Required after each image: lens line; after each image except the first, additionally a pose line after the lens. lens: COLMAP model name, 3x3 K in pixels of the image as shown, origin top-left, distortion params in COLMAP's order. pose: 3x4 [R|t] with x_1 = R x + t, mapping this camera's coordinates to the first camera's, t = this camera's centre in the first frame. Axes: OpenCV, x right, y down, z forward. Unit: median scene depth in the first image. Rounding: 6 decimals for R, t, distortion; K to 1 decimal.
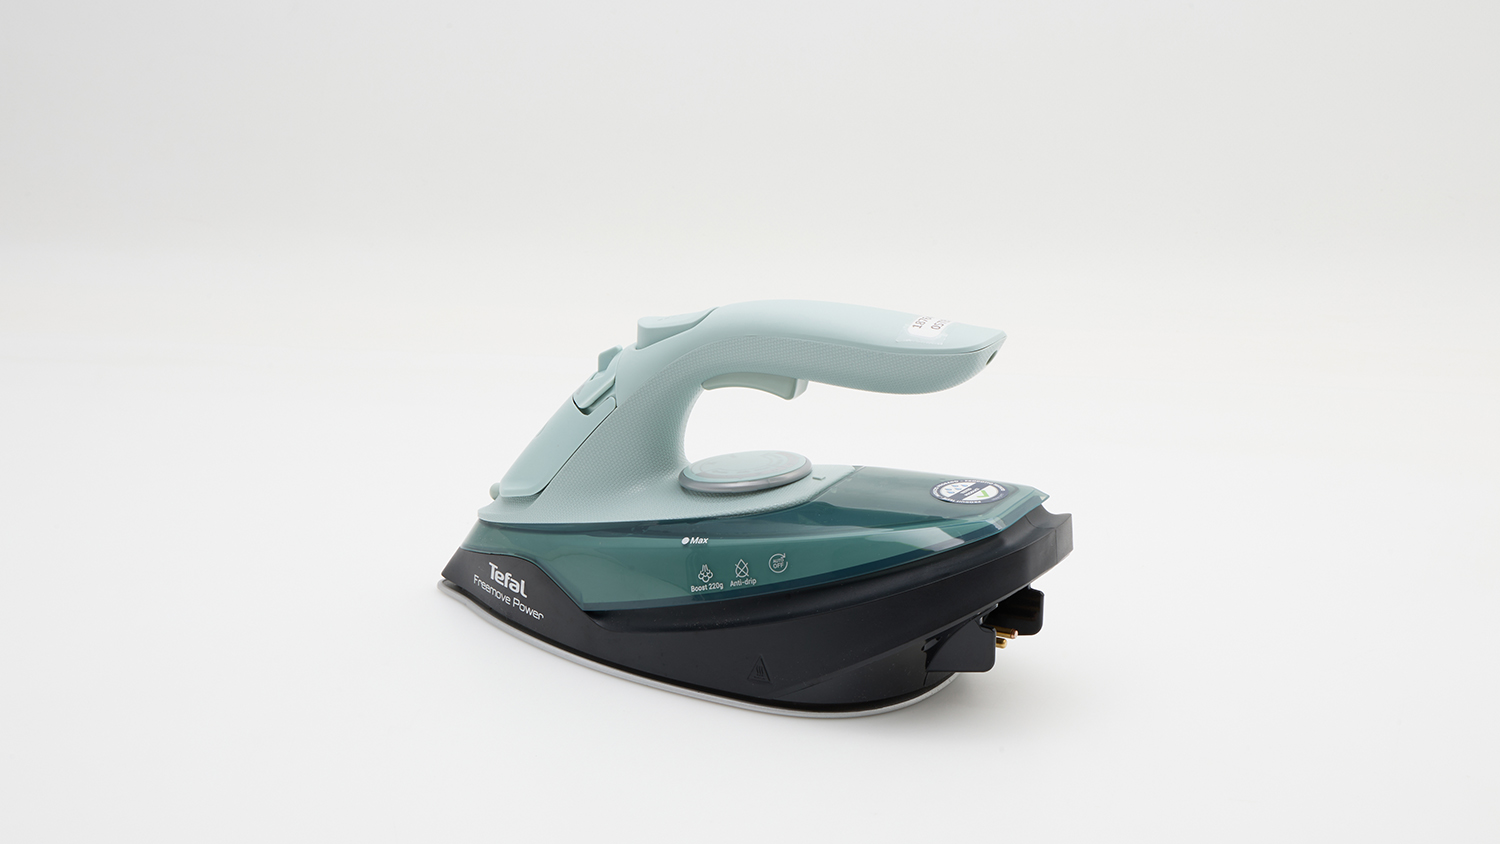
lens RADIAL K [[2972.9, 0, 750.0], [0, 2972.9, 422.0], [0, 0, 1]] dist [-0.009214, -0.041499]
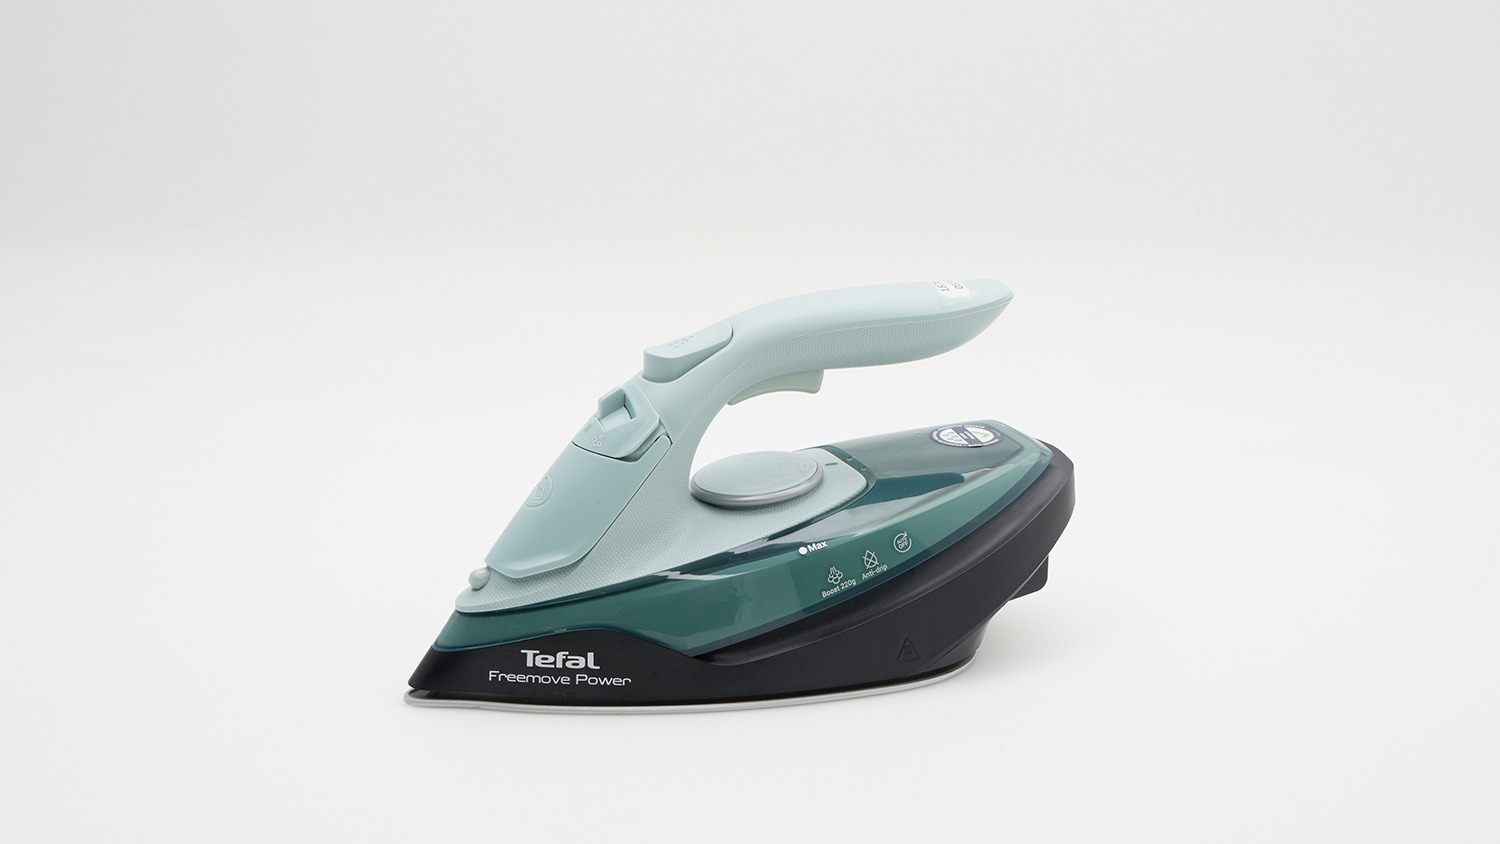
lens RADIAL K [[2972.9, 0, 750.0], [0, 2972.9, 422.0], [0, 0, 1]] dist [-0.009214, -0.041499]
pose [[0.621434, -0.226114, 0.750128, -0.750111], [0.216722, 0.969699, 0.112760, -0.114989], [-0.752896, 0.092497, 0.651608, 0.350262]]
